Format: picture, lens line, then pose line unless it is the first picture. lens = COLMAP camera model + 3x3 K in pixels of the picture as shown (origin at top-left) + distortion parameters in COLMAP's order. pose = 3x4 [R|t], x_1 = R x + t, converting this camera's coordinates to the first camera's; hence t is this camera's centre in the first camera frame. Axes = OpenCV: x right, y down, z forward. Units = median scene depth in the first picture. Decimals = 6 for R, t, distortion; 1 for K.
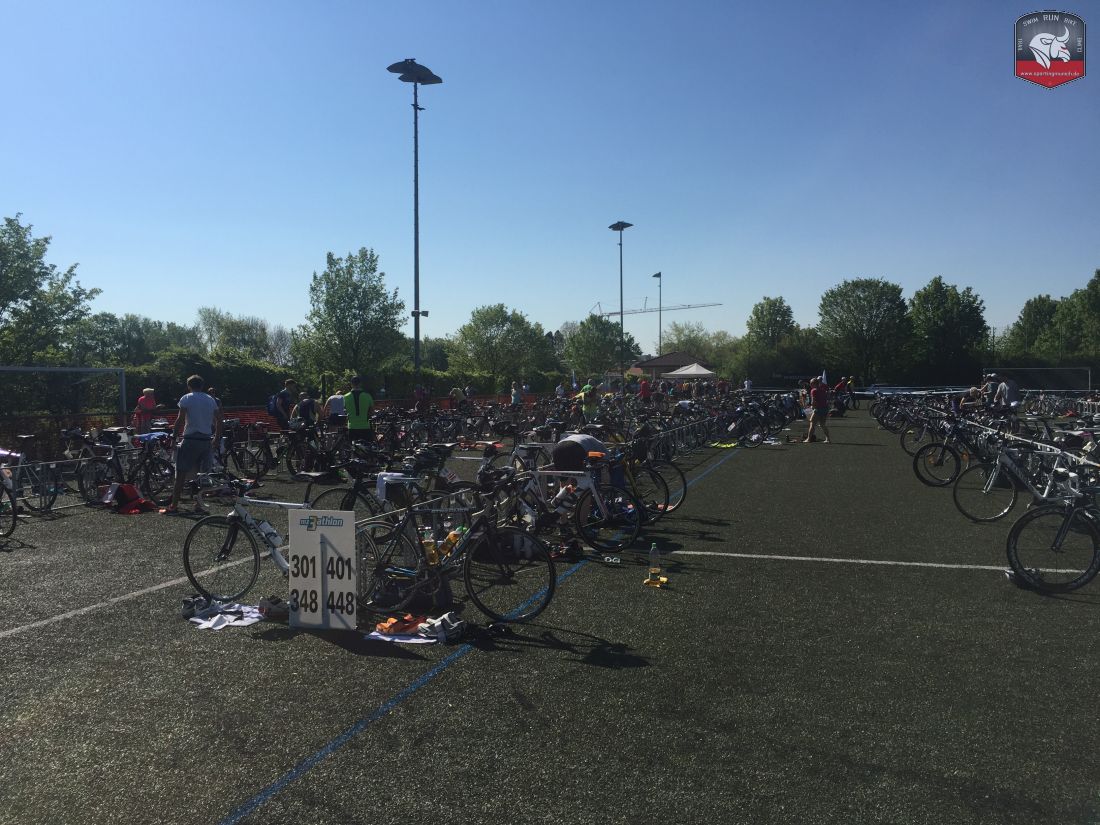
lens RADIAL K [[949.6, 0, 549.3], [0, 949.6, 412.7], [0, 0, 1]] dist [0.020920, 0.004933]
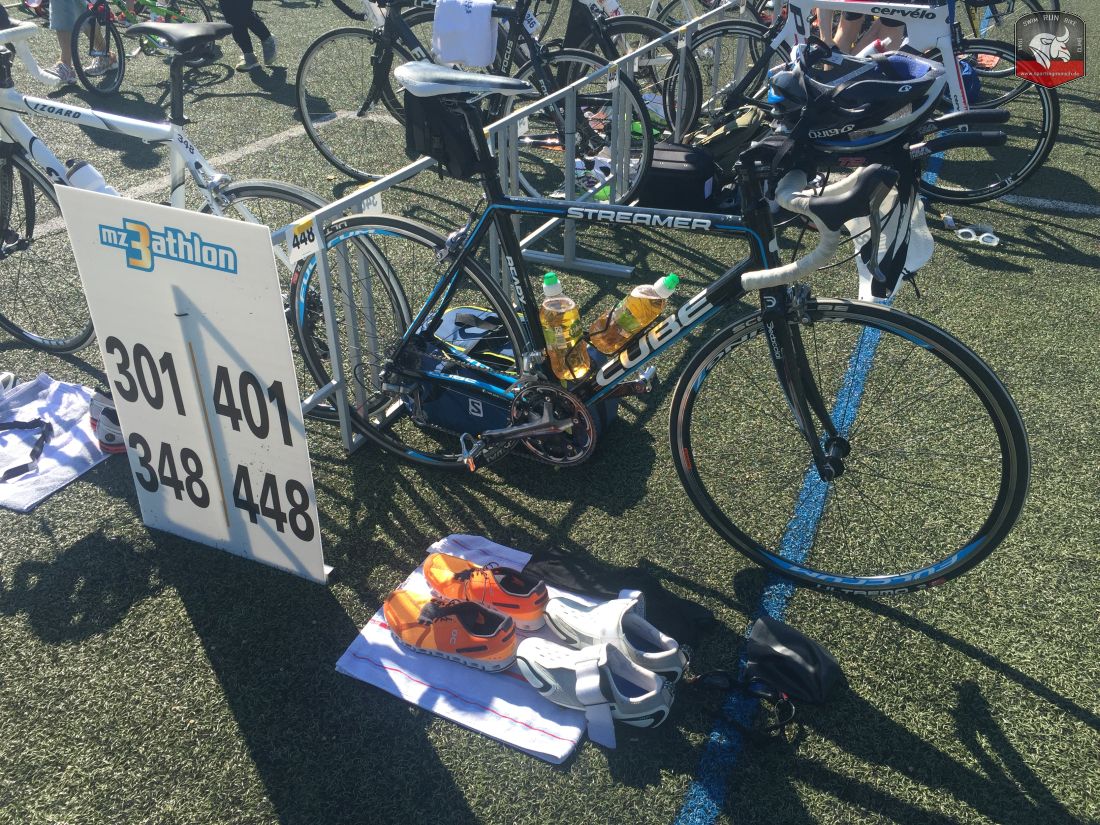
lens RADIAL K [[949.6, 0, 550.7], [0, 949.6, 410.3], [0, 0, 1]] dist [0.020920, 0.004933]
pose [[0.992162, 0.074155, -0.100576, -0.100035], [-0.010930, 0.853293, 0.521318, 0.011562], [0.124479, -0.516132, 0.847415, 0.761743]]
